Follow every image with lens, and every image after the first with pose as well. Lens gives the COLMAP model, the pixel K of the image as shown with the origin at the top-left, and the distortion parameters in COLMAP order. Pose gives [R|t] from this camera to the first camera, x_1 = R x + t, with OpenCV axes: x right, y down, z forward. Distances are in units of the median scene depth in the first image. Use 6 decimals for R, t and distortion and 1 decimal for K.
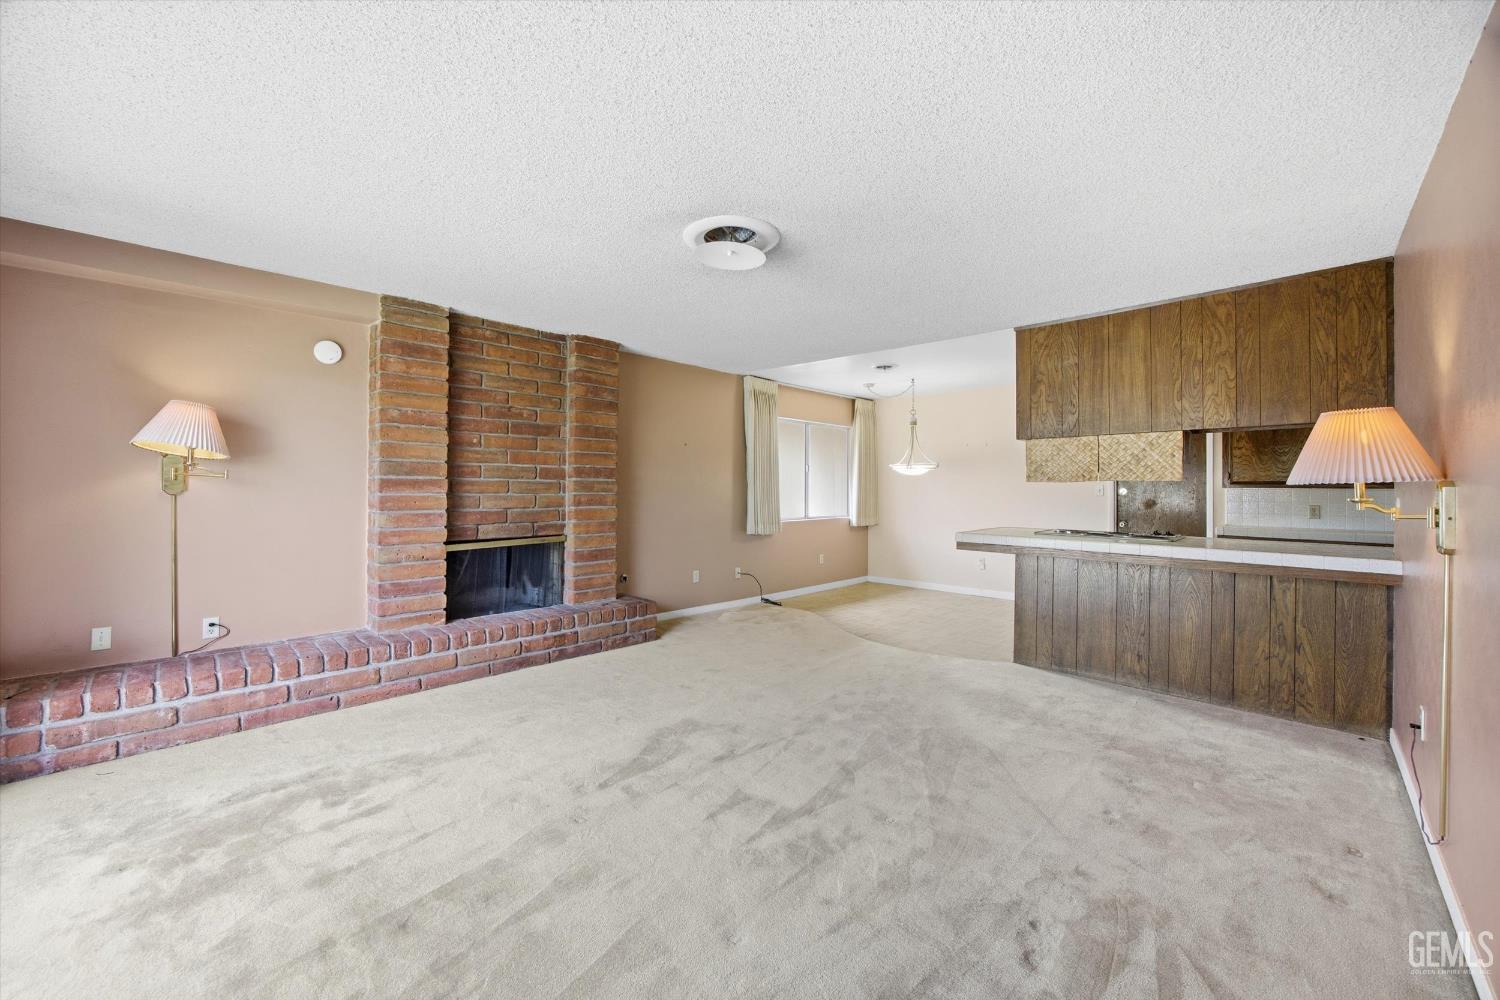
lens RADIAL K [[601.4, 0, 745.1], [0, 601.4, 492.1], [0, 0, 1]] dist [-0.011129, 0.000110]
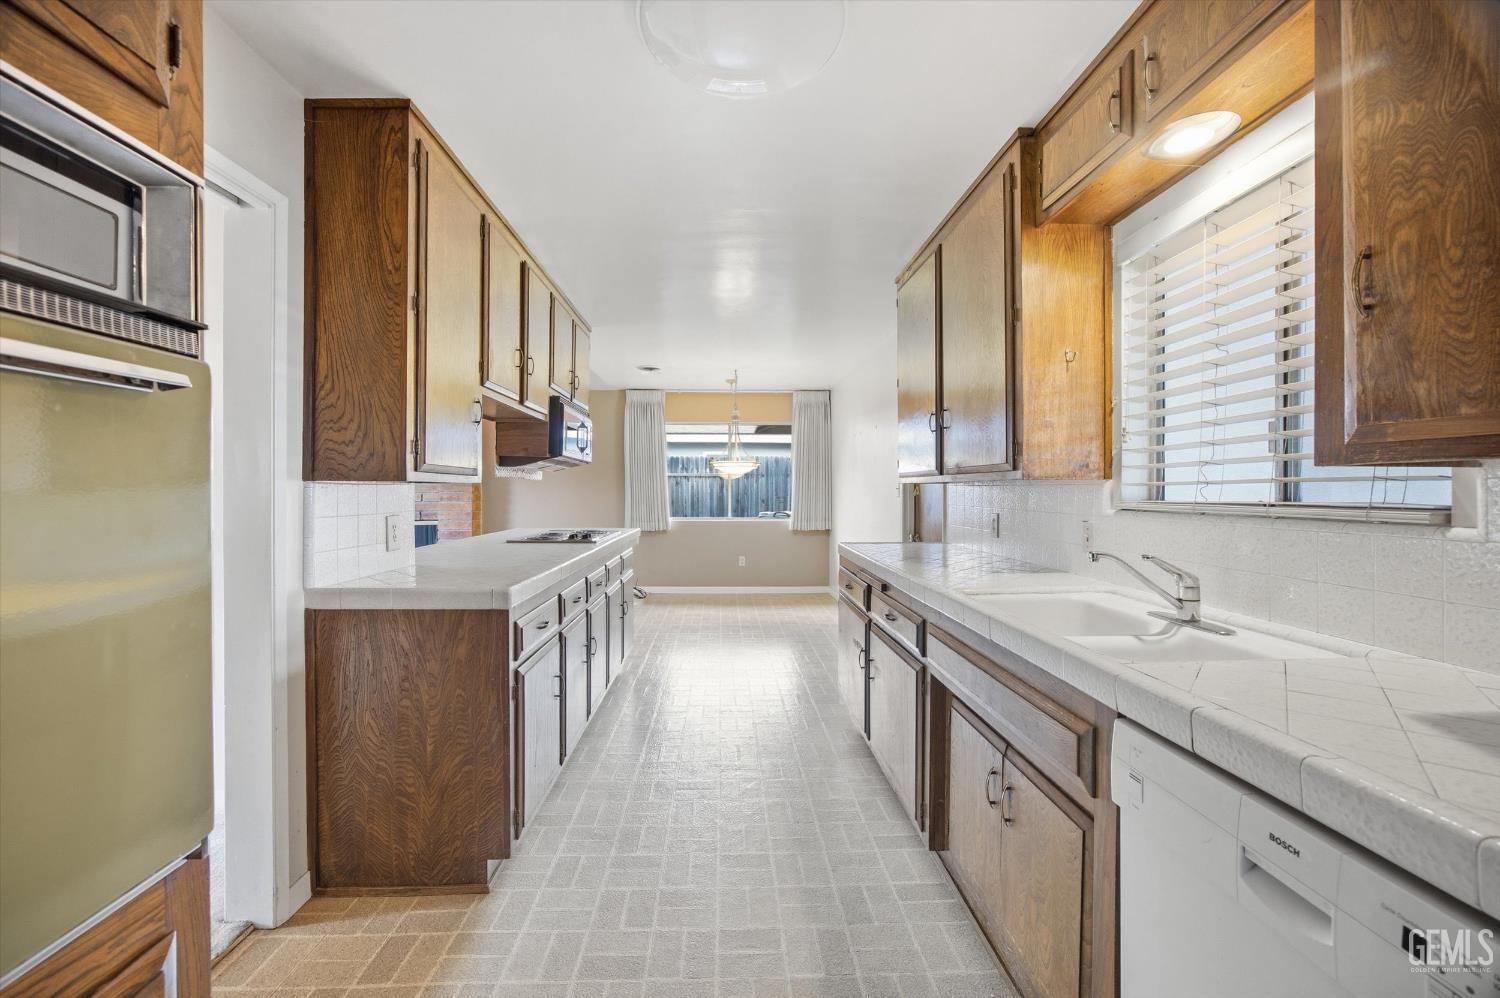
lens RADIAL K [[601.4, 0, 745.1], [0, 601.4, 491.1], [0, 0, 1]] dist [-0.011129, 0.000110]
pose [[0.722870, 0.001977, -0.690981, 1.228980], [-0.007874, 0.999955, -0.005376, 0.007322], [0.690939, 0.009327, 0.722853, 0.420363]]
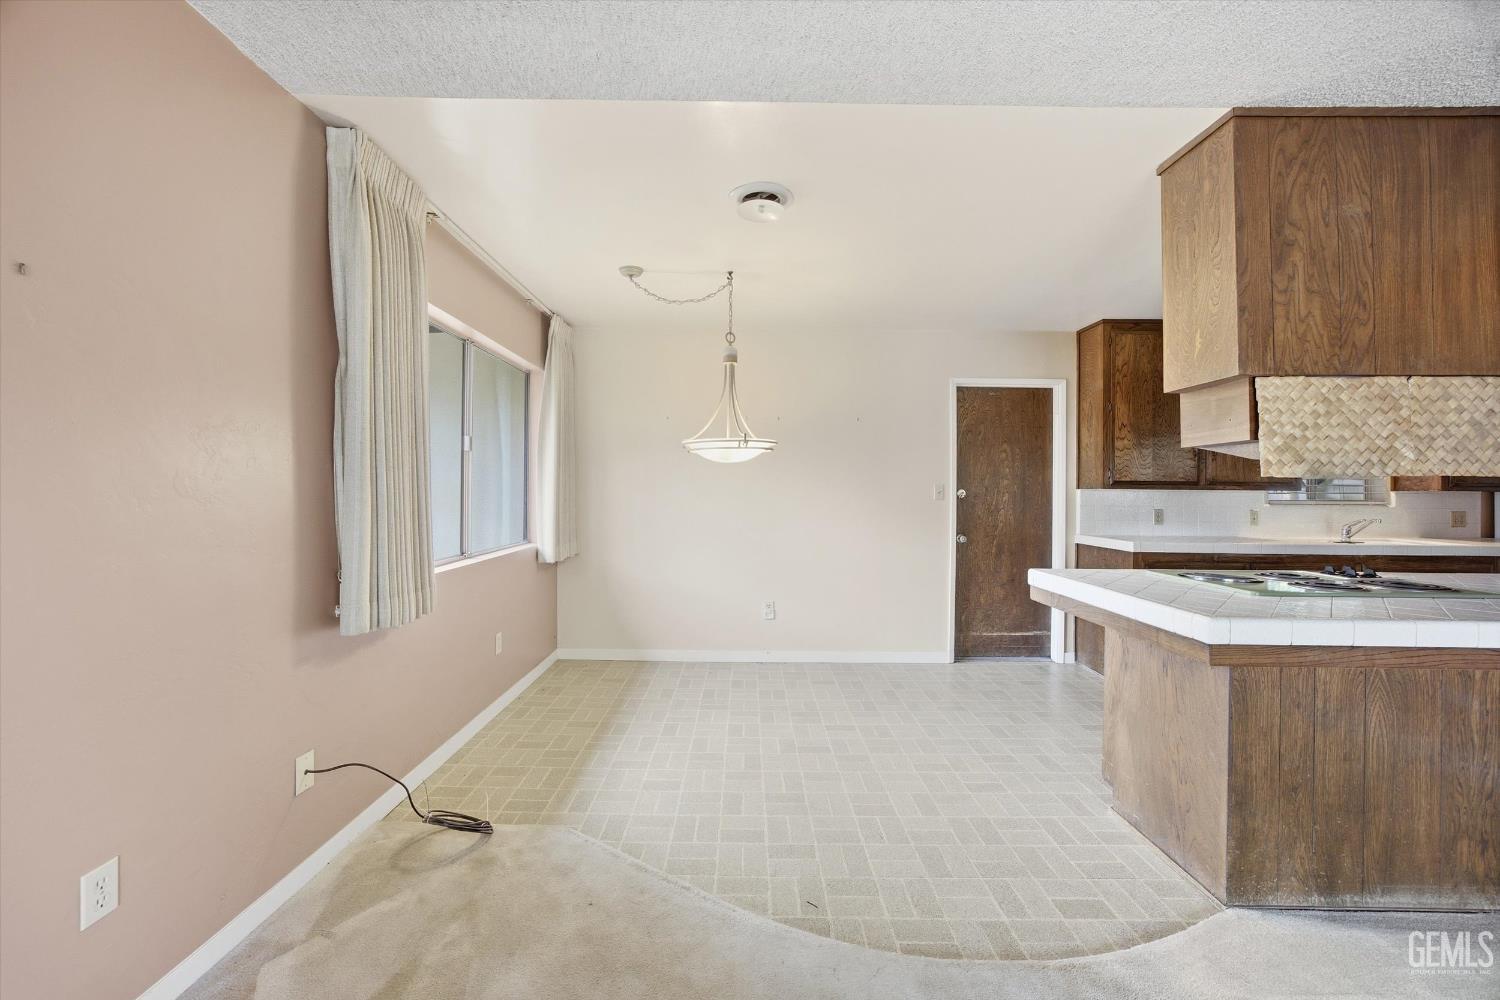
lens RADIAL K [[587.4, 0, 744.0], [0, 587.4, 488.5], [0, 0, 1]] dist [-0.026997, 0.006761]
pose [[0.725082, 0.001371, 0.688661, -0.064197], [0.001493, 0.999993, -0.003562, -0.006152], [-0.688661, 0.003611, 0.725075, 0.801837]]
